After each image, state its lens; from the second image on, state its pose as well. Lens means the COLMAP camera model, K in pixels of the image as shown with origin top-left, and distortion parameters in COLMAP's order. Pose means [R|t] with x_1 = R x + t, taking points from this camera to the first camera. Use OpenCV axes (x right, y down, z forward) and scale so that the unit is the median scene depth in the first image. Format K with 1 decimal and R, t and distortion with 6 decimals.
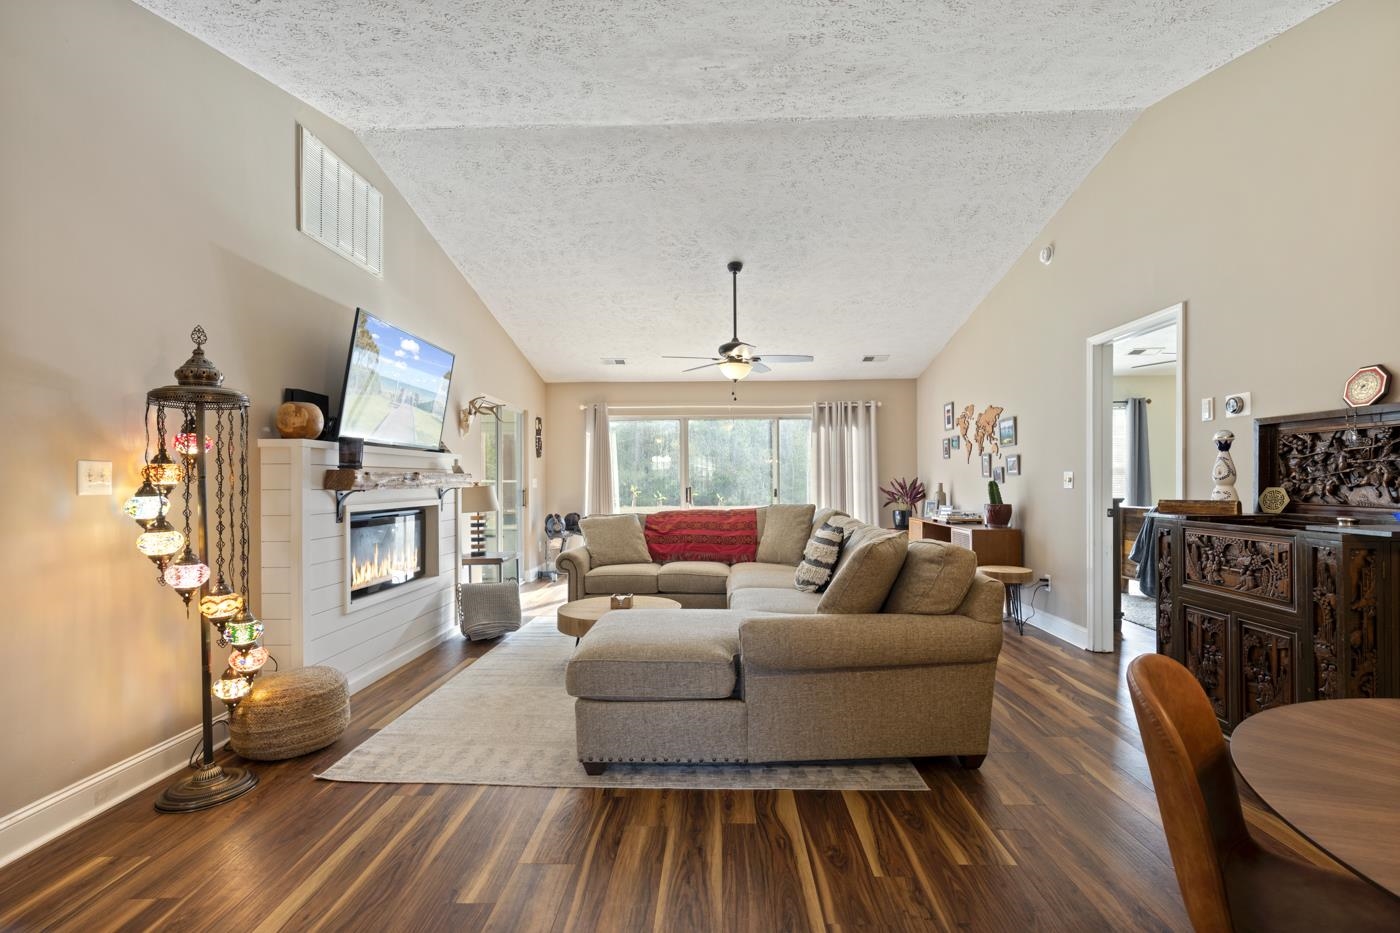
lens RADIAL K [[639.3, 0, 702.6], [0, 639.3, 467.9], [0, 0, 1]] dist [0.007882, -0.001001]
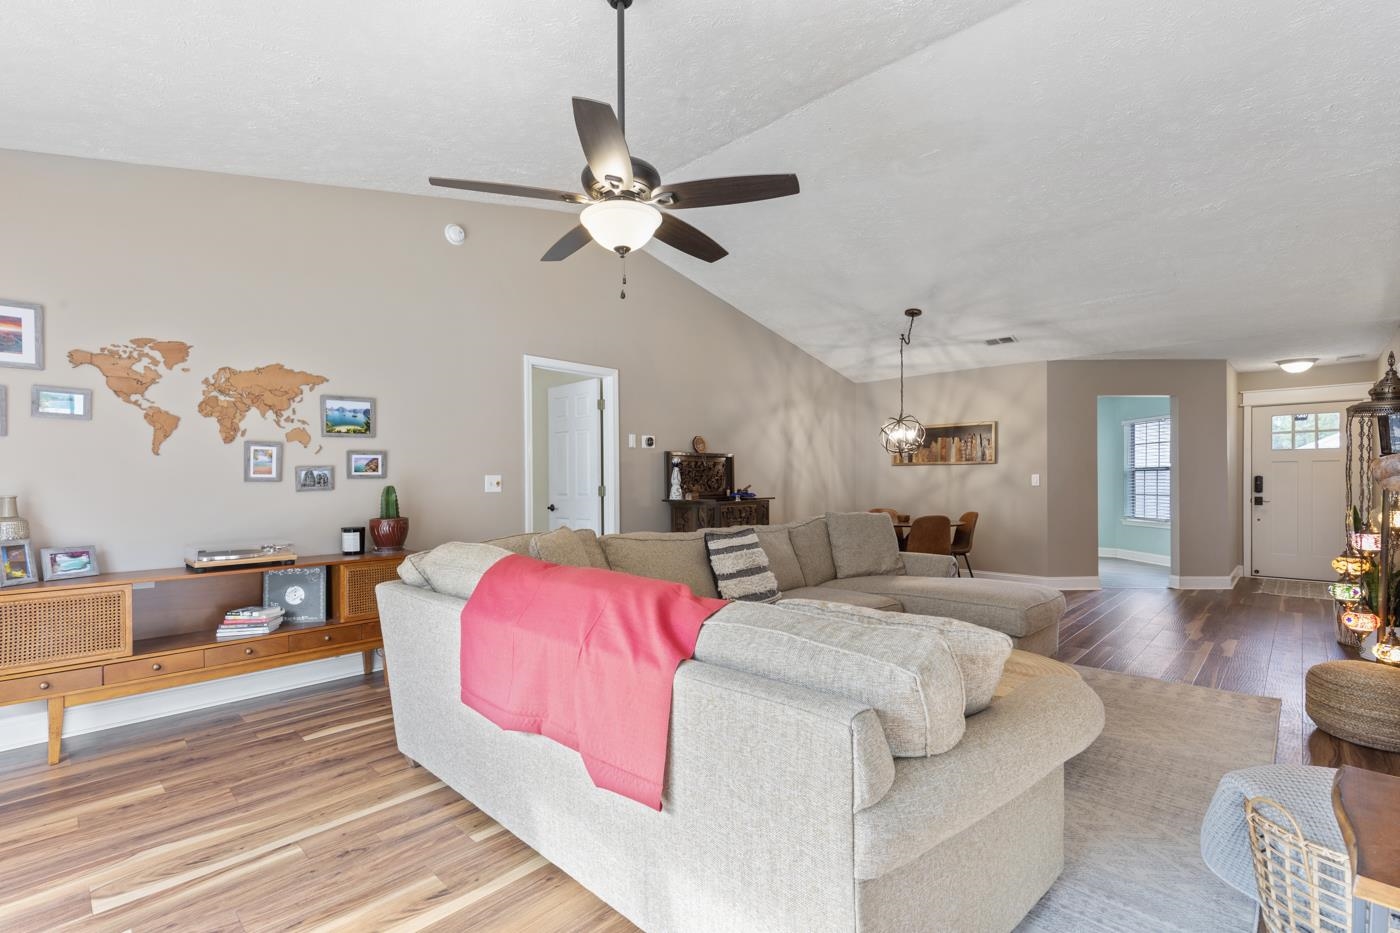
lens RADIAL K [[634.2, 0, 697.8], [0, 634.2, 484.4], [0, 0, 1]] dist [0.011877, -0.000185]
pose [[-0.742798, 0.006313, 0.669486, -0.531055], [-0.002388, 0.999924, -0.012079, 0.050285], [-0.669512, -0.010570, -0.742726, 2.489663]]
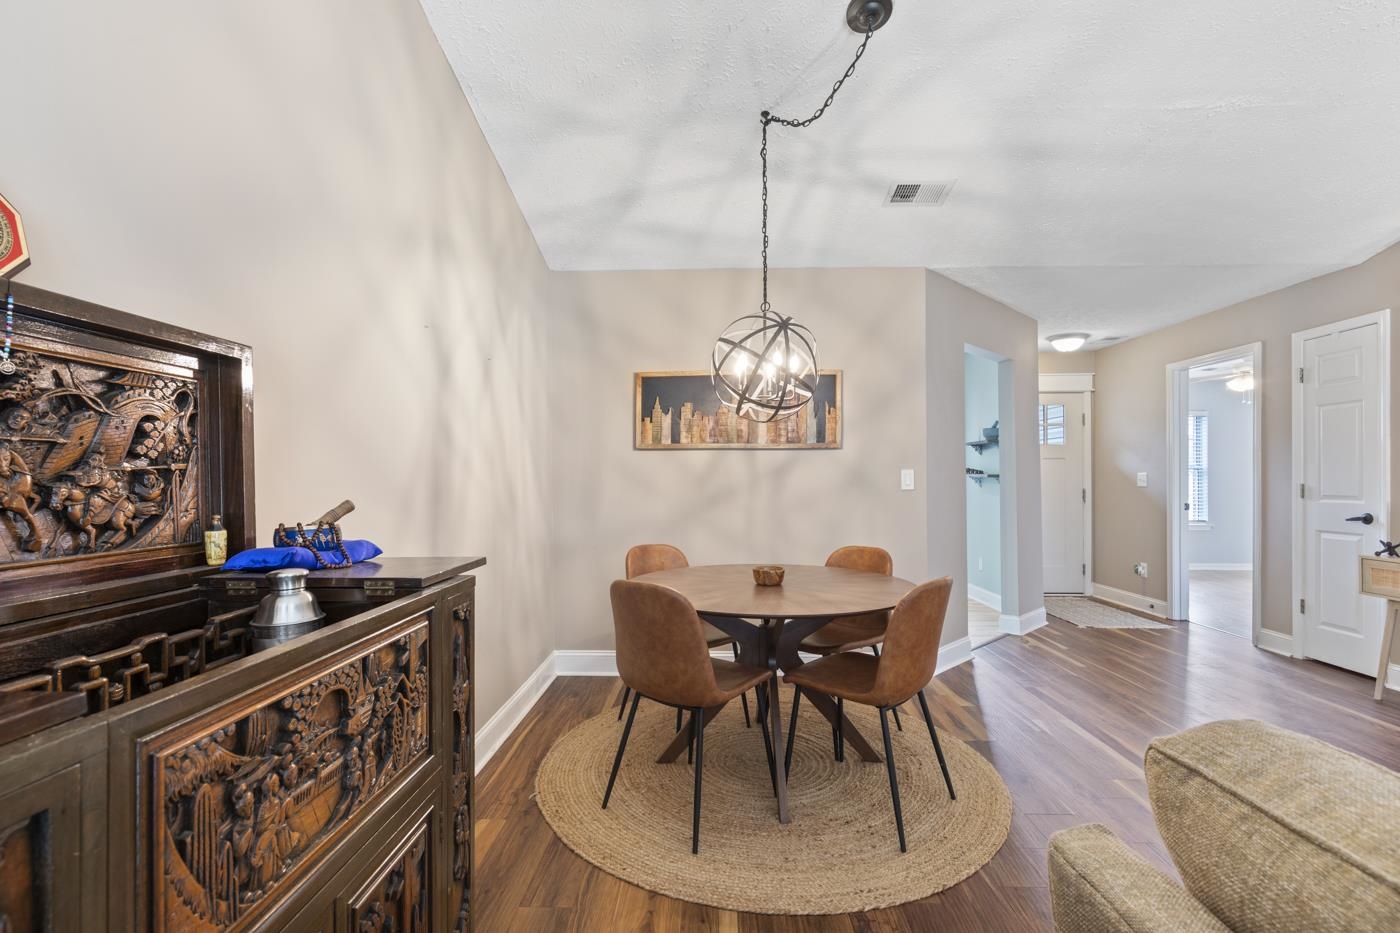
lens RADIAL K [[633.3, 0, 704.6], [0, 633.3, 474.3], [0, 0, 1]] dist [0.002700, -0.000139]
pose [[-0.999949, 0.010060, -0.000685, 0.566245], [0.010073, 0.999666, -0.023782, 0.018043], [0.000445, -0.023788, -0.999717, 1.172059]]
